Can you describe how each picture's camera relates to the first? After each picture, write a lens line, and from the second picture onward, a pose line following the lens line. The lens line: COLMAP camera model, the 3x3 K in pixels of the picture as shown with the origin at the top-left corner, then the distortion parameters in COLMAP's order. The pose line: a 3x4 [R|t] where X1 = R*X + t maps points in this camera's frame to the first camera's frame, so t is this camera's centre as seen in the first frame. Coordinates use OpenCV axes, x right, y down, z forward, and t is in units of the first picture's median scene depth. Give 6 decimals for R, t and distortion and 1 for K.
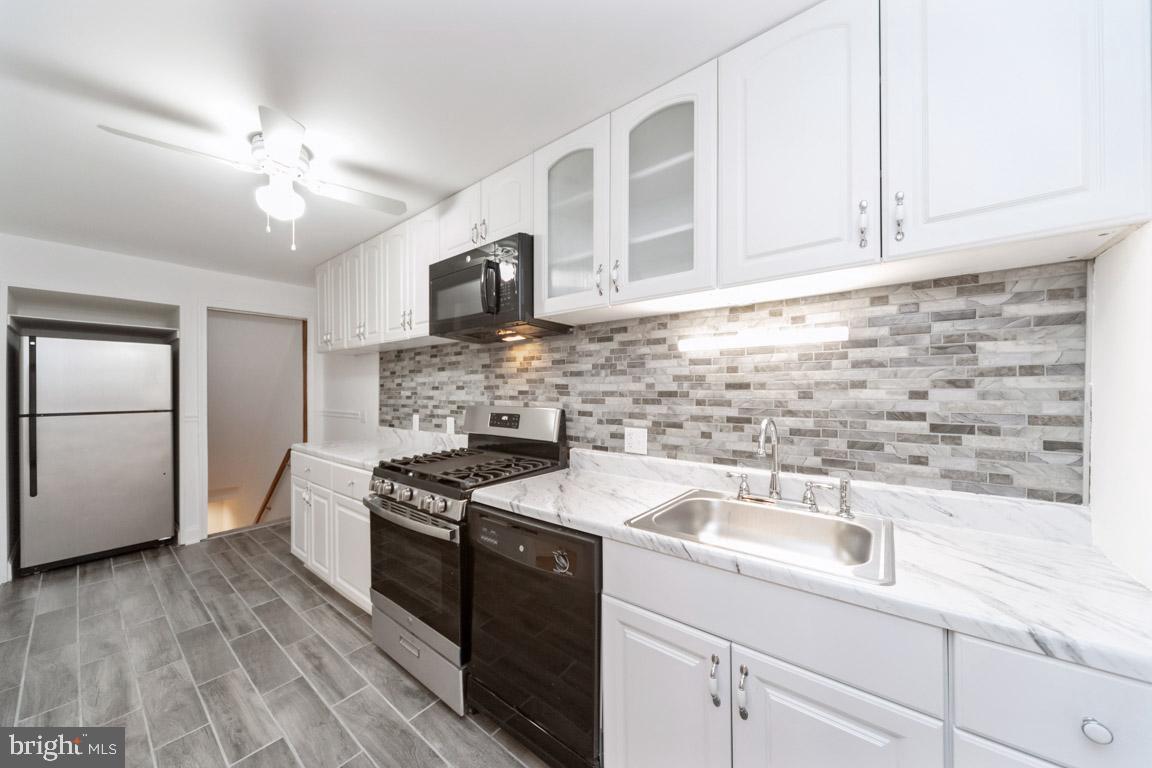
lens RADIAL K [[396.0, 0, 577.7], [0, 396.0, 387.7], [0, 0, 1]] dist [0.002665, -0.000300]
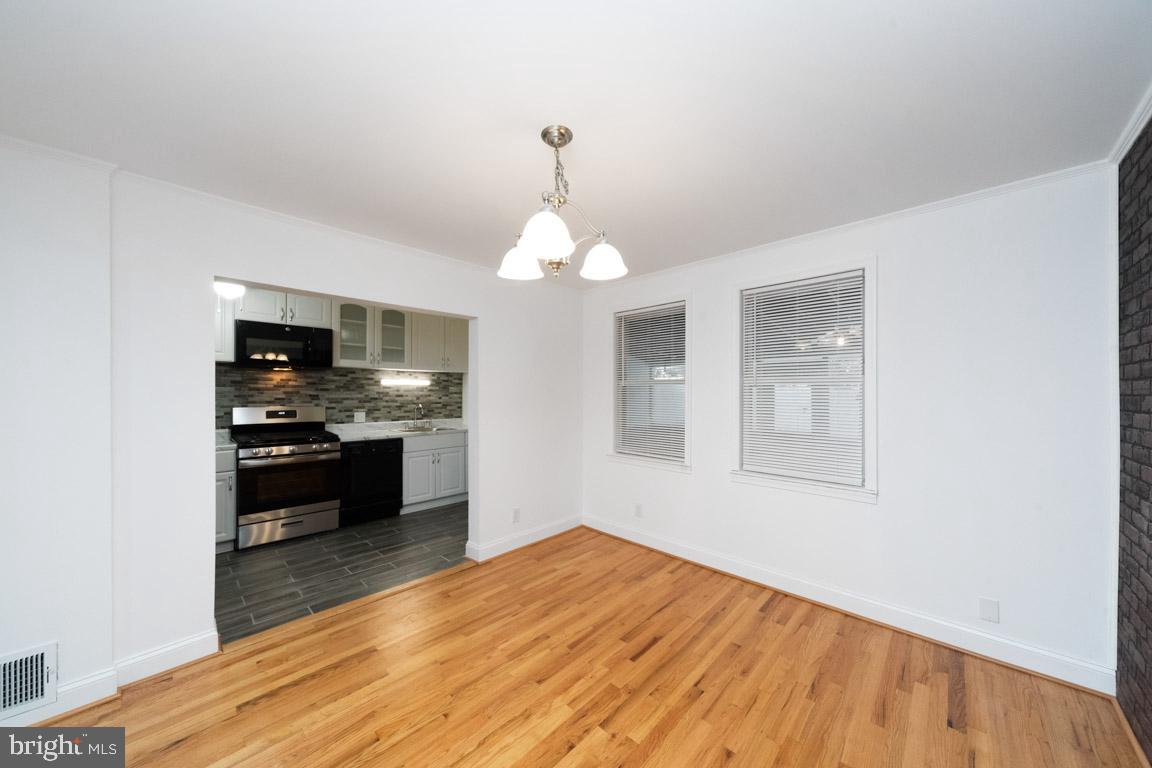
lens RADIAL K [[396.0, 0, 577.0], [0, 396.0, 391.5], [0, 0, 1]] dist [0.002665, -0.000300]
pose [[0.102077, 0.011072, 0.994715, -2.301504], [-0.004220, 0.999934, -0.010697, -0.009413], [-0.994768, -0.003106, 0.102117, -0.657343]]
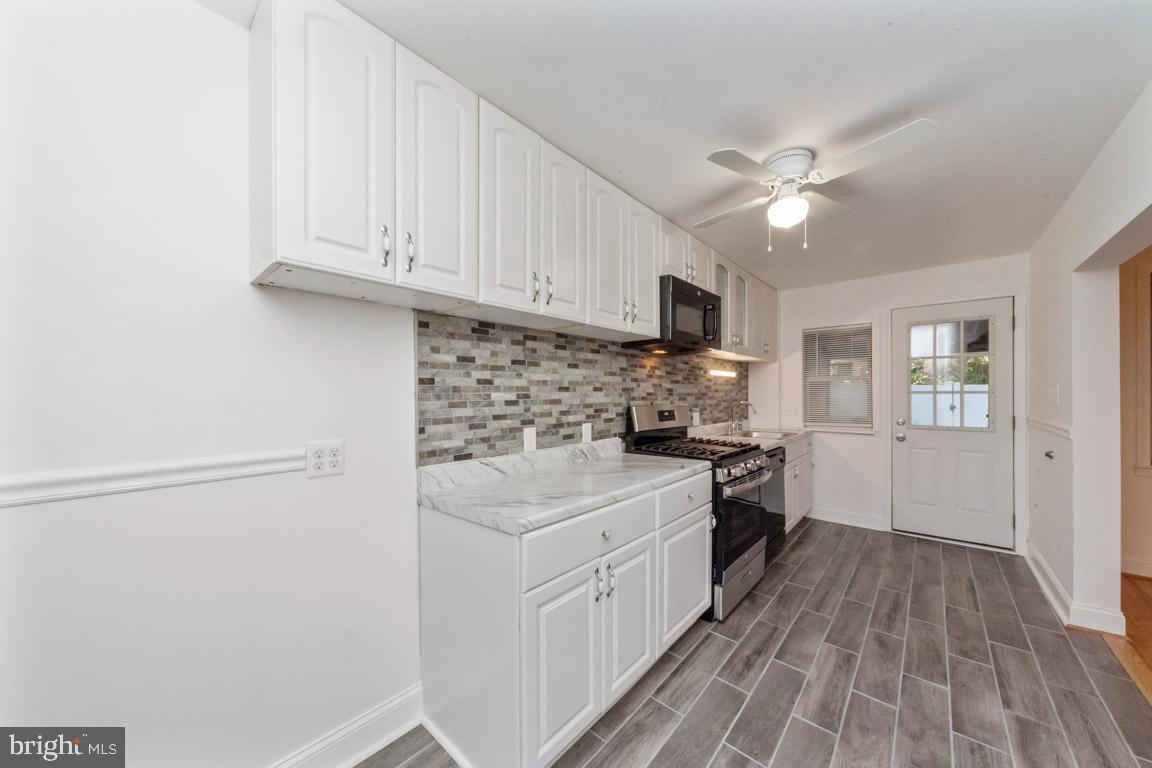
lens RADIAL K [[396.0, 0, 575.6], [0, 396.0, 393.8], [0, 0, 1]] dist [0.002665, -0.000300]
pose [[0.061341, 0.004040, 0.998109, -1.844723], [-0.002174, 0.999990, -0.003914, 0.022086], [-0.998114, -0.001930, 0.061350, 1.508801]]
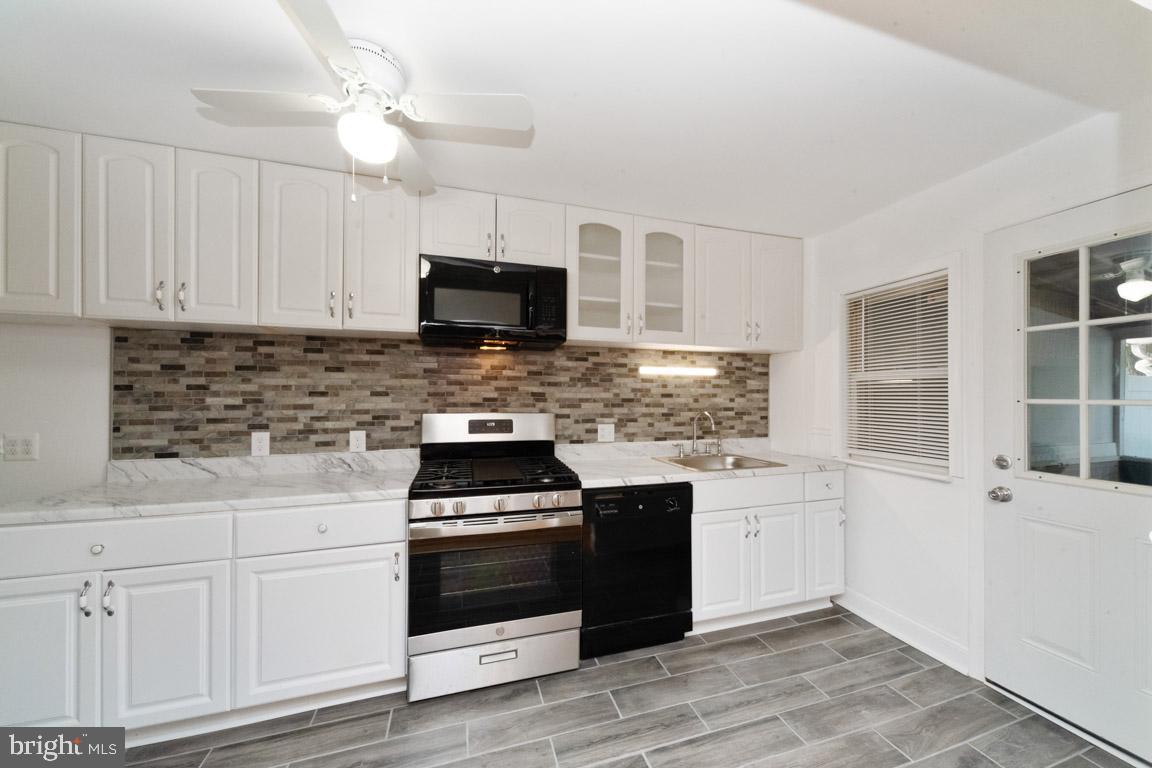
lens RADIAL K [[396.0, 0, 574.5], [0, 396.0, 393.8], [0, 0, 1]] dist [0.002665, -0.000300]
pose [[0.570123, 0.007007, 0.821530, -1.133193], [-0.010704, 0.999942, -0.001100, -0.005076], [-0.821490, -0.008166, 0.570165, 0.285902]]
